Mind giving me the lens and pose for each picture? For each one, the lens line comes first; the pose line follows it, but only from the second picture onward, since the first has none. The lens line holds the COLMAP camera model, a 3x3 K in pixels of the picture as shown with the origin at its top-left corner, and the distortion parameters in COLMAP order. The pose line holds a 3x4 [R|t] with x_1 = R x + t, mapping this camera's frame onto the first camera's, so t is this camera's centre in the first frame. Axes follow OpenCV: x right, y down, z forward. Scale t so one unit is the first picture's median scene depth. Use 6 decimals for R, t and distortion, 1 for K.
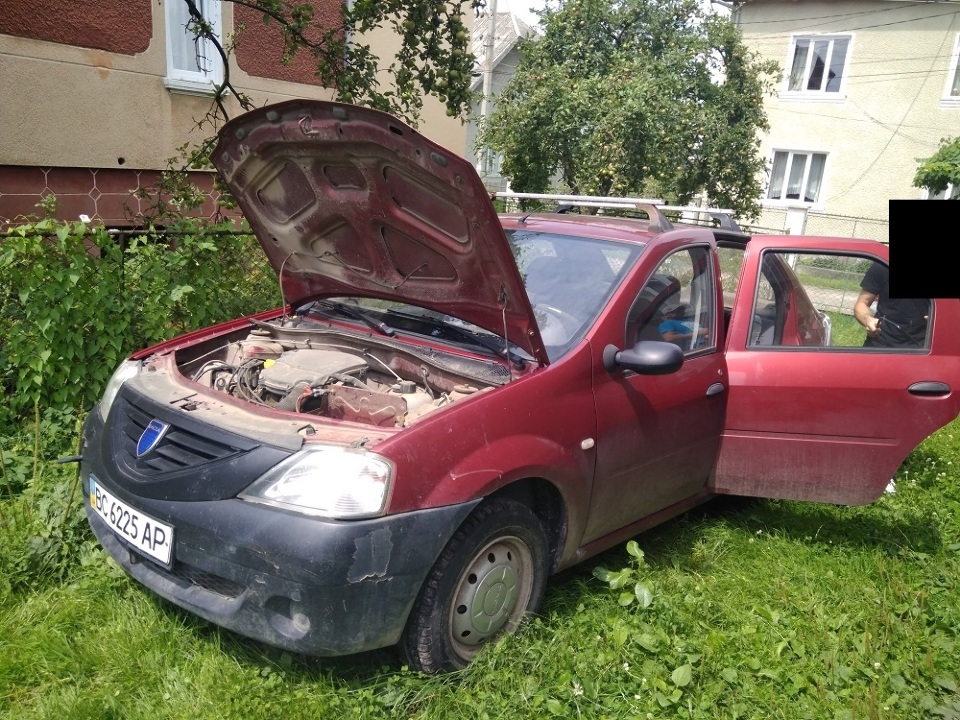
lens RADIAL K [[758.6, 0, 468.2], [0, 758.6, 362.8], [0, 0, 1]] dist [0.072225, -0.099985]
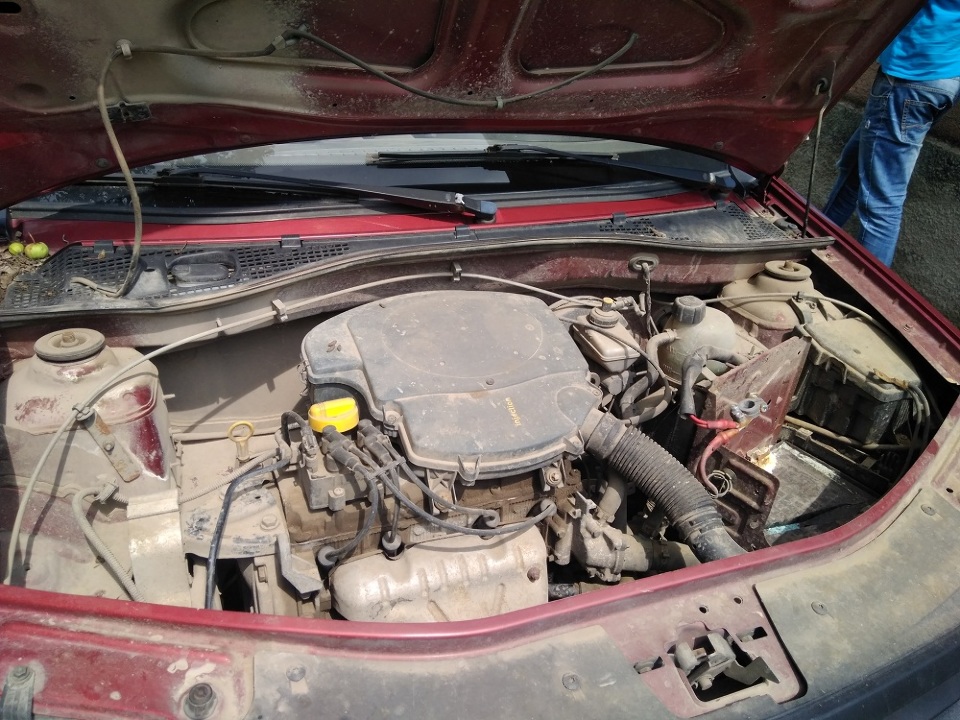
lens RADIAL K [[758.6, 0, 473.2], [0, 758.6, 365.7], [0, 0, 1]] dist [0.072225, -0.099985]
pose [[0.445622, -0.497703, 0.744119, -0.479601], [0.121992, 0.857218, 0.500294, -0.184405], [-0.886871, -0.132166, 0.442711, 0.796249]]
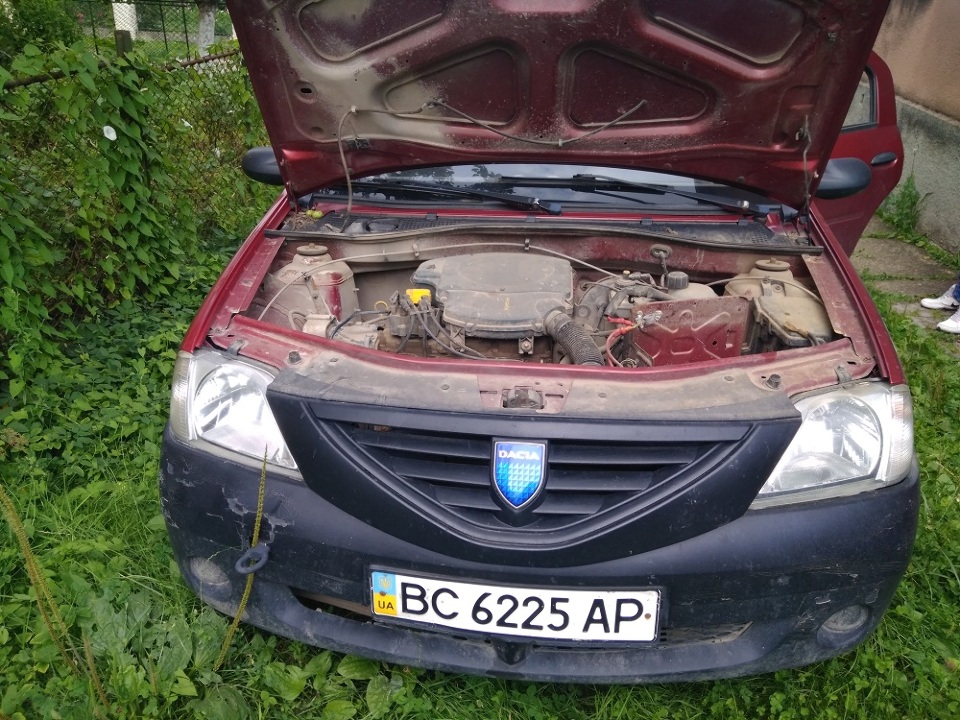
lens RADIAL K [[758.6, 0, 472.2], [0, 758.6, 371.0], [0, 0, 1]] dist [0.072225, -0.099985]
pose [[0.804242, -0.310516, 0.506729, -0.571235], [0.166911, 0.936344, 0.308869, -0.131332], [-0.570382, -0.163827, 0.804876, 0.444527]]
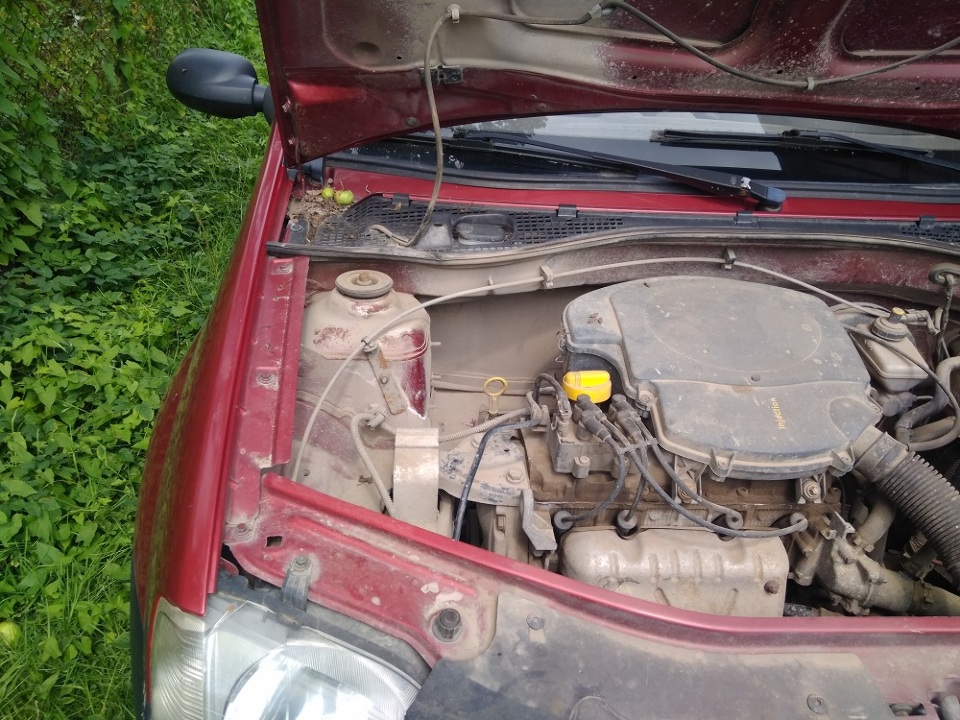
lens RADIAL K [[758.6, 0, 473.4], [0, 758.6, 364.9], [0, 0, 1]] dist [0.072225, -0.099985]
pose [[0.700706, -0.421848, 0.575373, -0.495500], [0.124240, 0.866293, 0.483840, -0.183461], [-0.702549, -0.267546, 0.659427, 0.811876]]
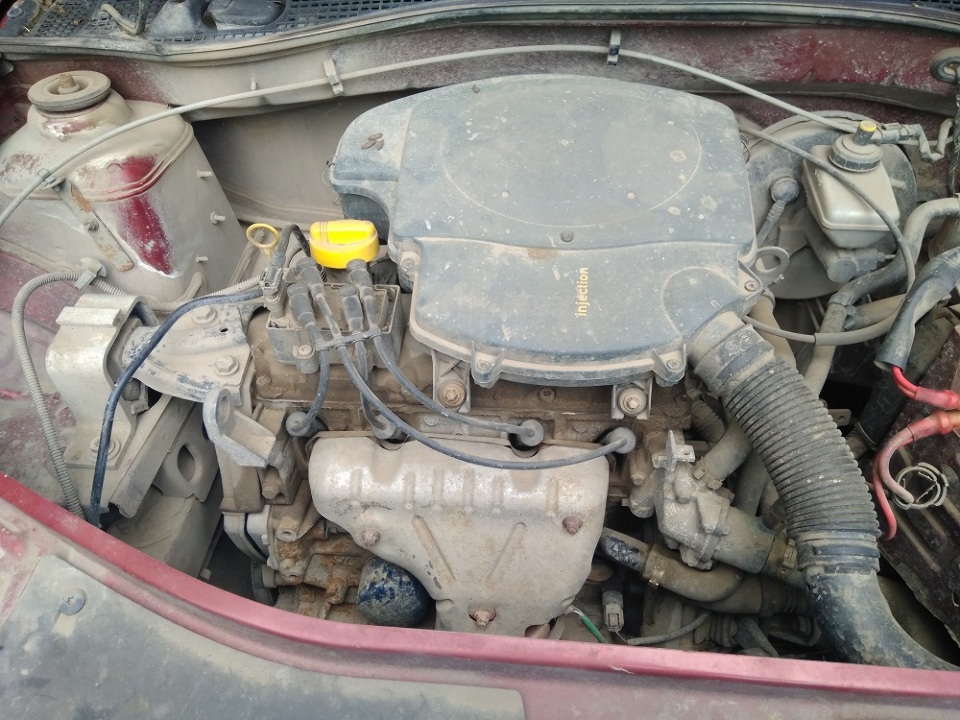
lens RADIAL K [[758.6, 0, 474.7], [0, 758.6, 362.3], [0, 0, 1]] dist [0.072225, -0.099985]
pose [[0.786083, -0.516503, 0.339554, -0.331303], [0.196175, 0.729401, 0.655354, -0.125333], [-0.586164, -0.448551, 0.674696, 0.791194]]
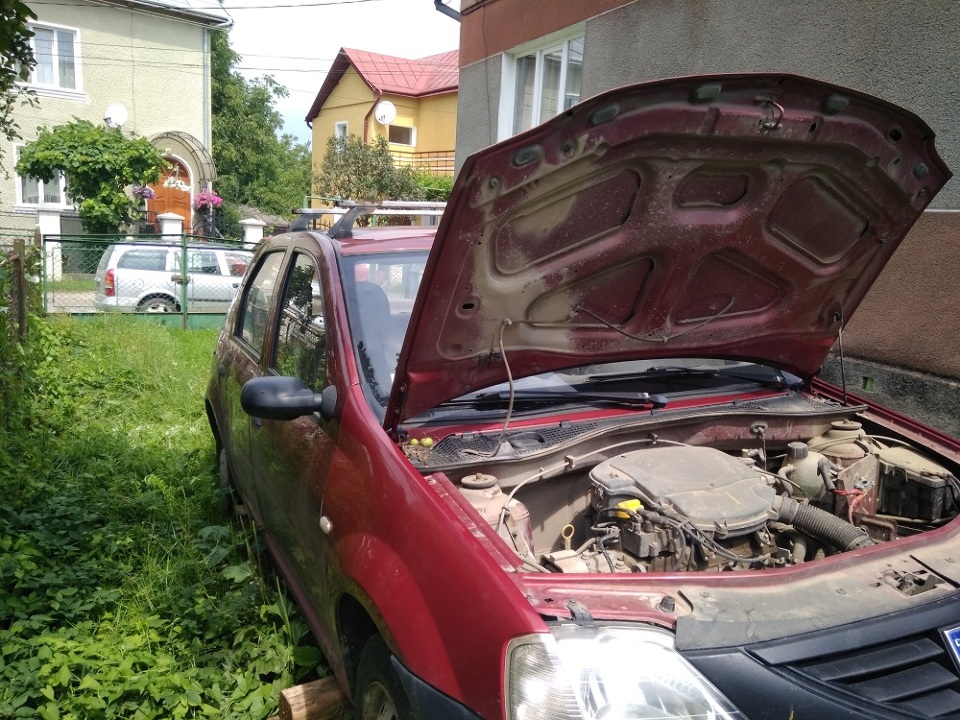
lens RADIAL K [[758.6, 0, 479.5], [0, 758.6, 361.4], [0, 0, 1]] dist [0.072225, -0.099985]
pose [[0.368018, -0.222046, 0.902916, -0.810698], [0.207324, 0.966216, 0.153110, -0.223637], [-0.906410, 0.130849, 0.401620, 0.858230]]
